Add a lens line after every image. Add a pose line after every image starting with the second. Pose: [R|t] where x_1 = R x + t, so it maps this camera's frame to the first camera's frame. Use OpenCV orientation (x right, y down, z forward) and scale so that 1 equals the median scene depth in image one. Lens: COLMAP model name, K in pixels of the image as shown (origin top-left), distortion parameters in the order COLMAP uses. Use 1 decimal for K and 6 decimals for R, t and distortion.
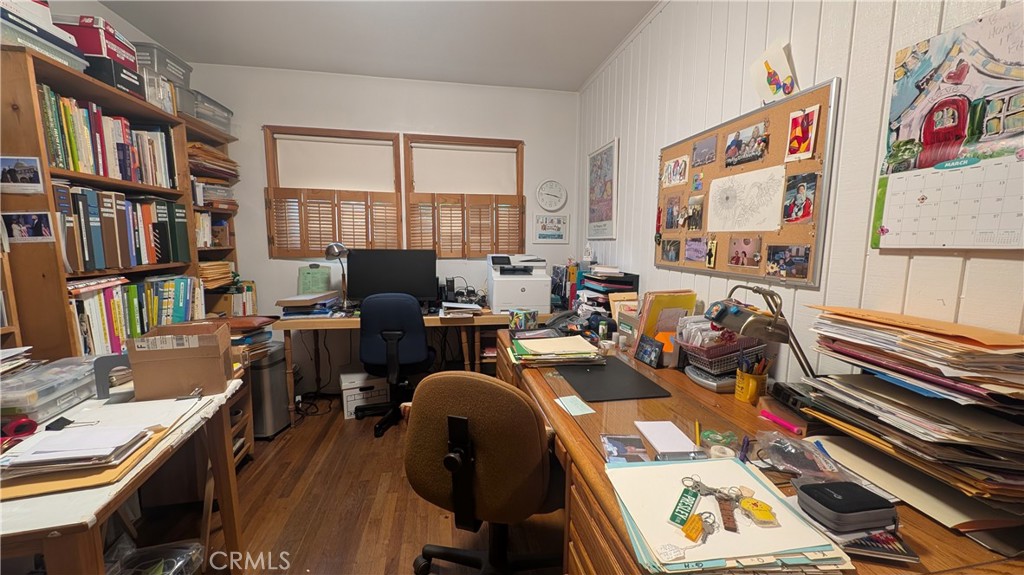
lens RADIAL K [[382.4, 0, 512.0], [0, 382.4, 287.5], [0, 0, 1]] dist [0.005184, -0.000515]
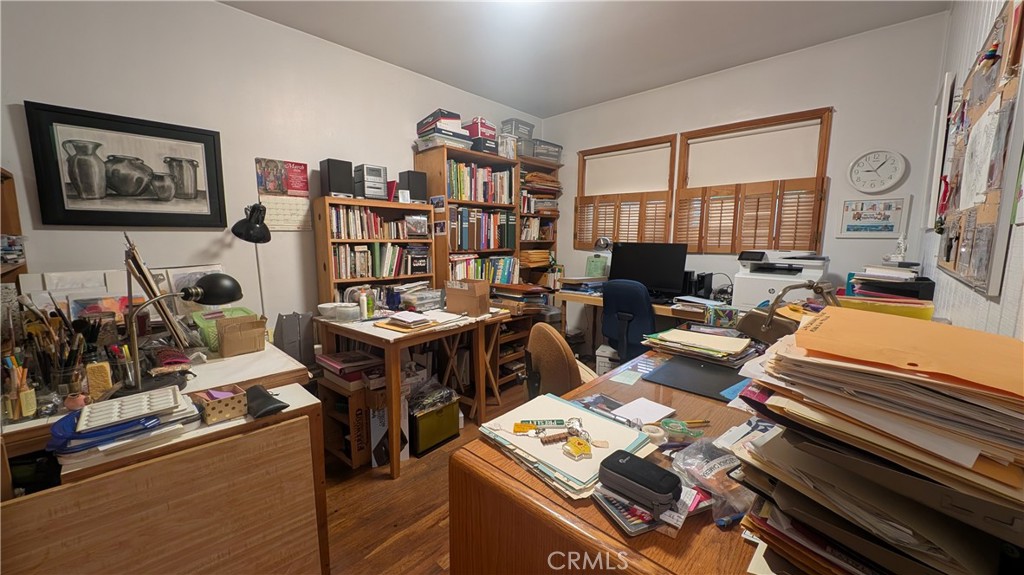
lens RADIAL K [[382.4, 0, 512.0], [0, 382.4, 287.5], [0, 0, 1]] dist [0.005184, -0.000515]
pose [[0.590716, 0.100065, -0.800651, 0.483467], [-0.100466, 0.993680, 0.050066, 0.017686], [0.800600, 0.050864, 0.597036, 0.037731]]
